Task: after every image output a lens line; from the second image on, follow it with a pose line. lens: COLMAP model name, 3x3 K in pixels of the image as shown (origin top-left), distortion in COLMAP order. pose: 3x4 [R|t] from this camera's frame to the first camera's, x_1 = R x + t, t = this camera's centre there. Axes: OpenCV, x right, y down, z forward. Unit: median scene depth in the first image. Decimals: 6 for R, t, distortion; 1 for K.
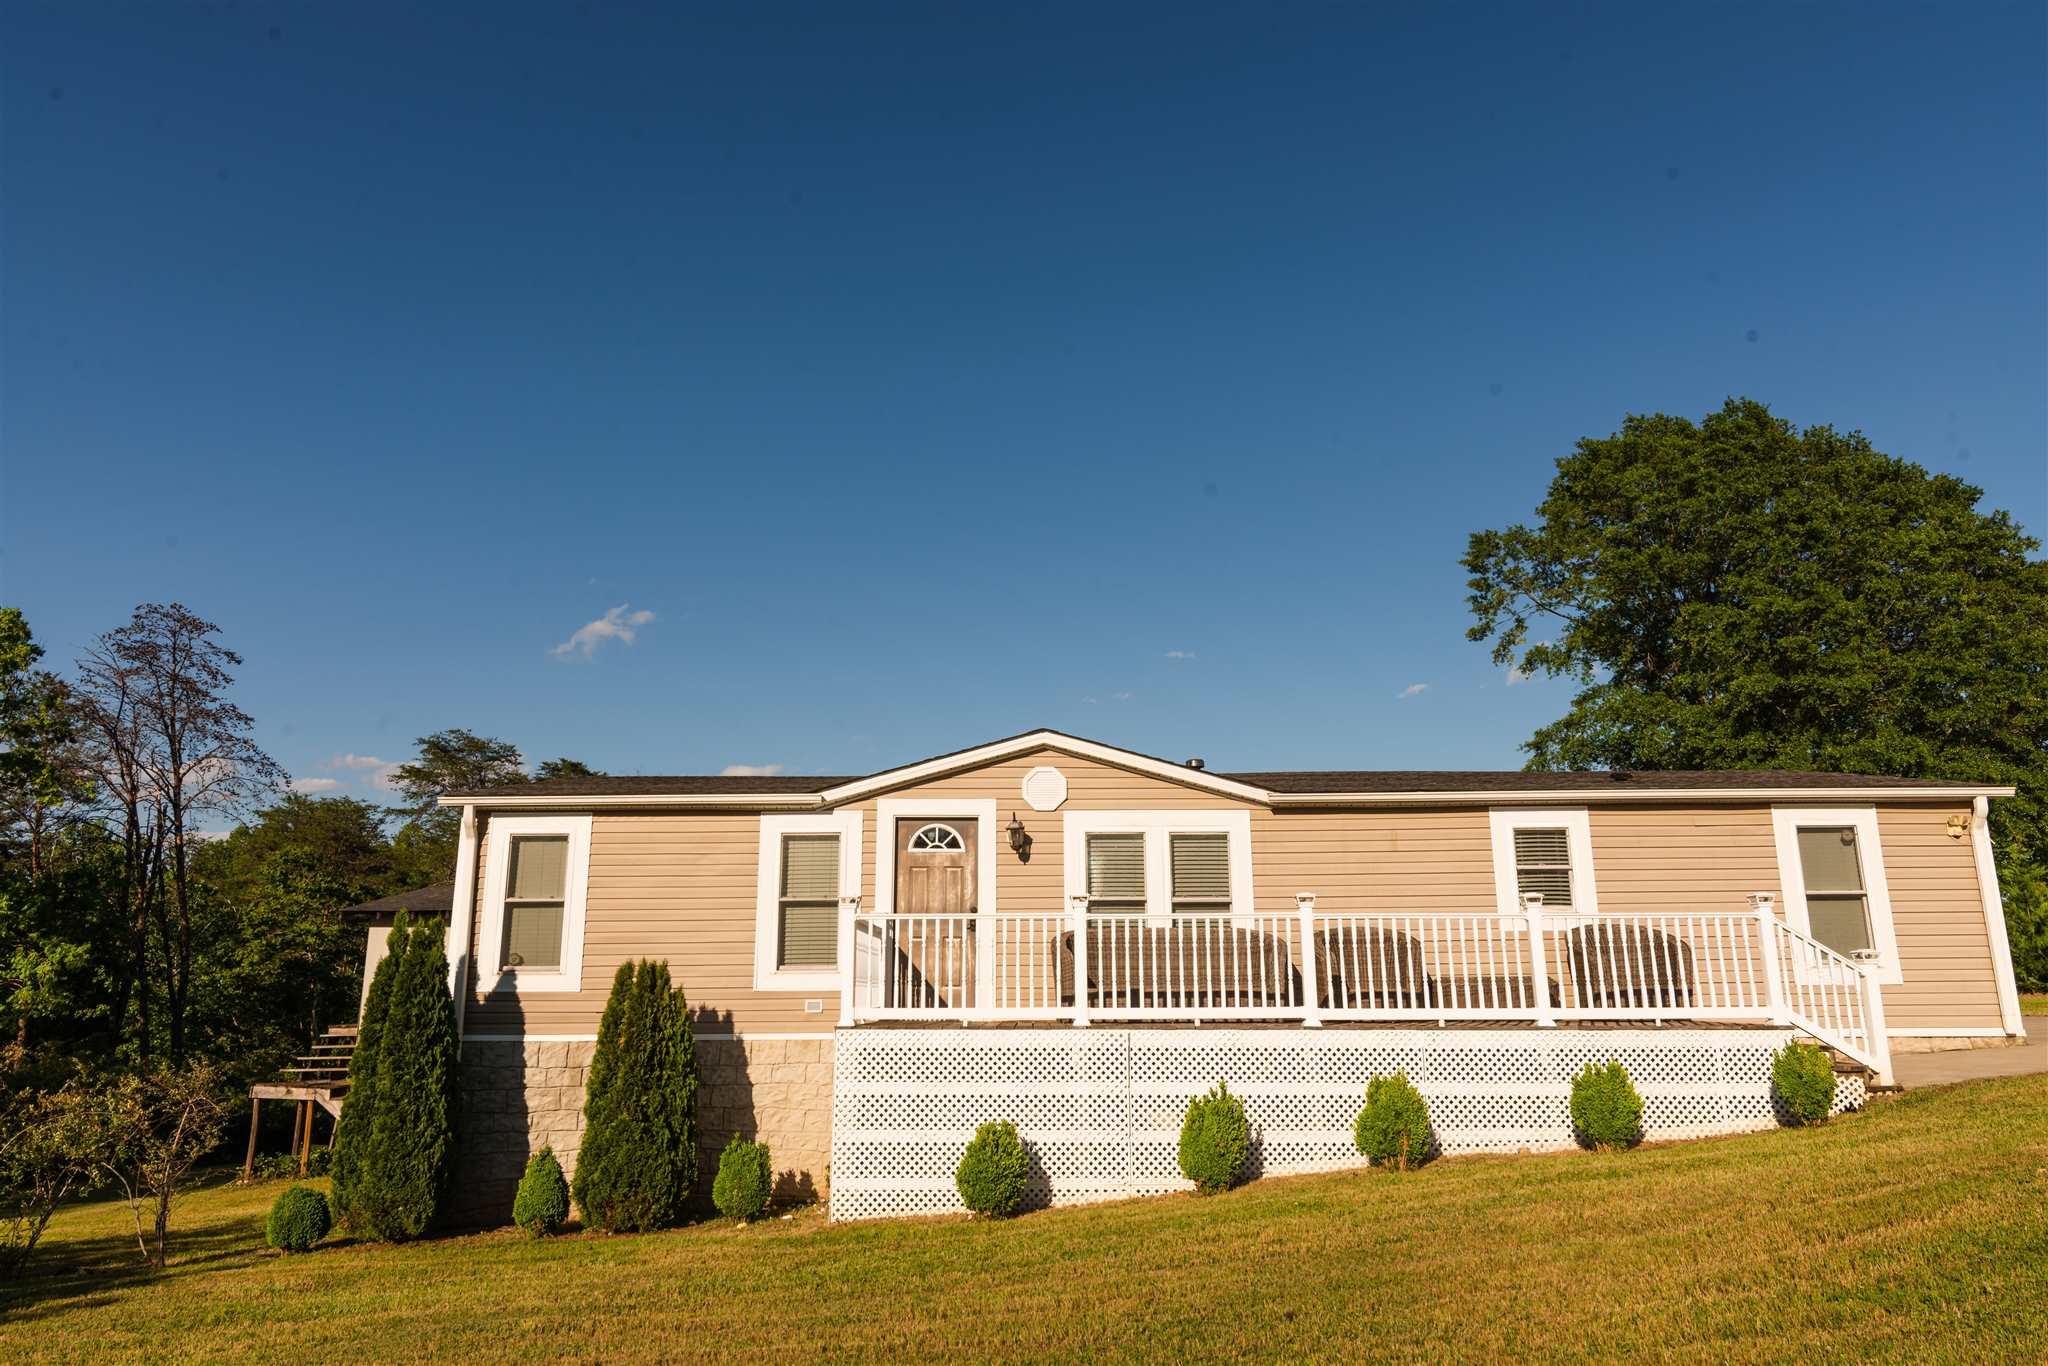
lens RADIAL K [[1321.1, 0, 1024.5], [0, 1321.1, 667.8], [0, 0, 1]] dist [0.007151, -0.013163]
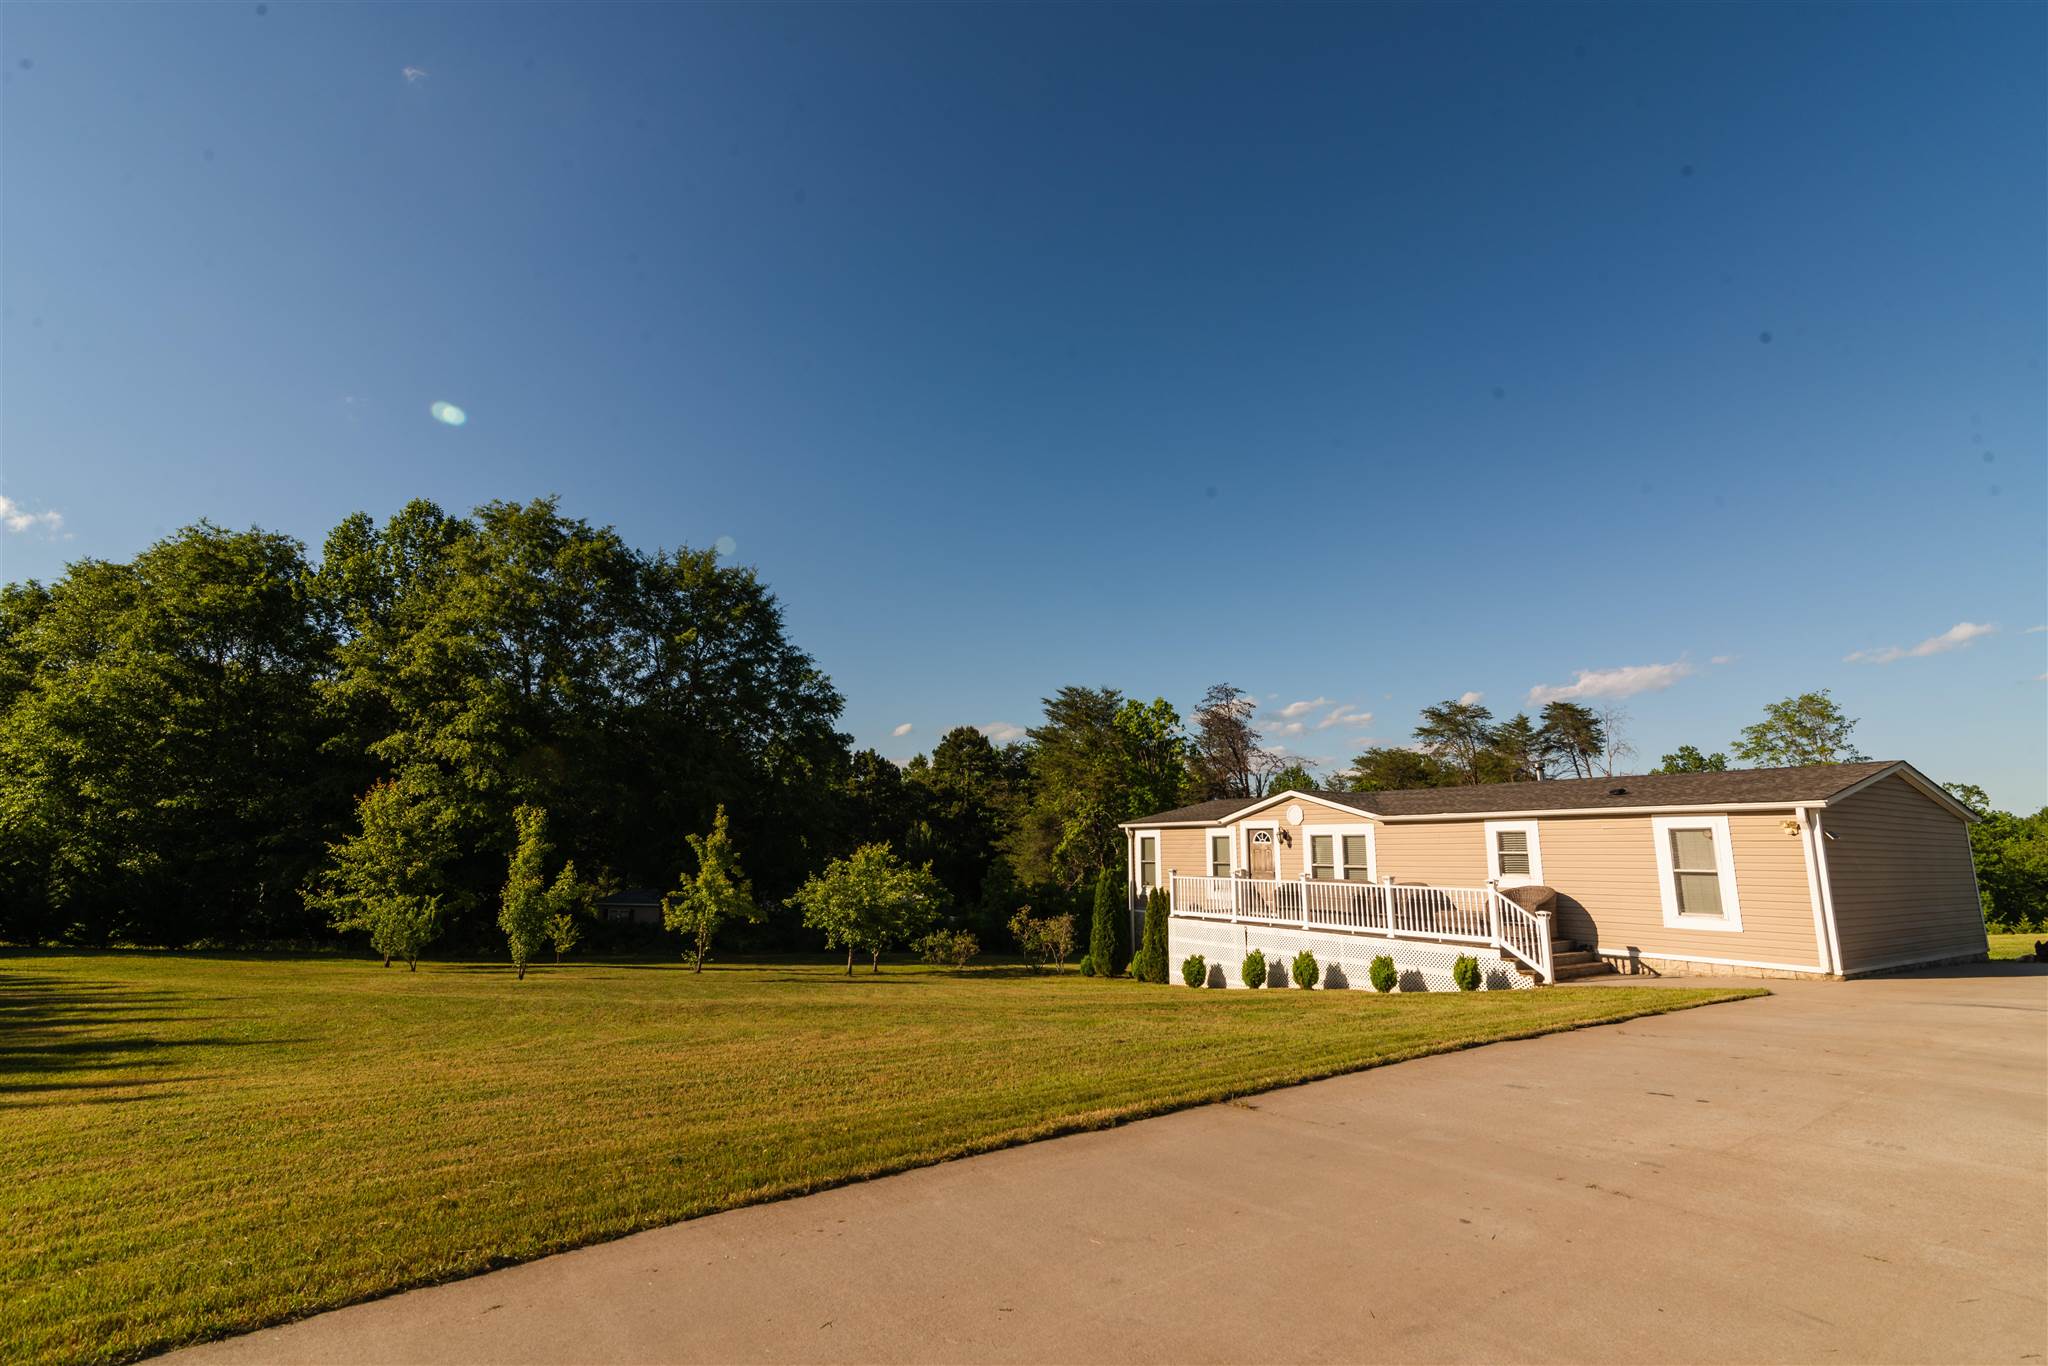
lens RADIAL K [[937.2, 0, 1017.8], [0, 937.2, 686.1], [0, 0, 1]] dist [0.017356, -0.001999]
pose [[0.552598, -0.139185, -0.821743, 1.106329], [0.194526, 0.980265, -0.035222, -0.160370], [0.810429, -0.140387, 0.568768, -0.259569]]
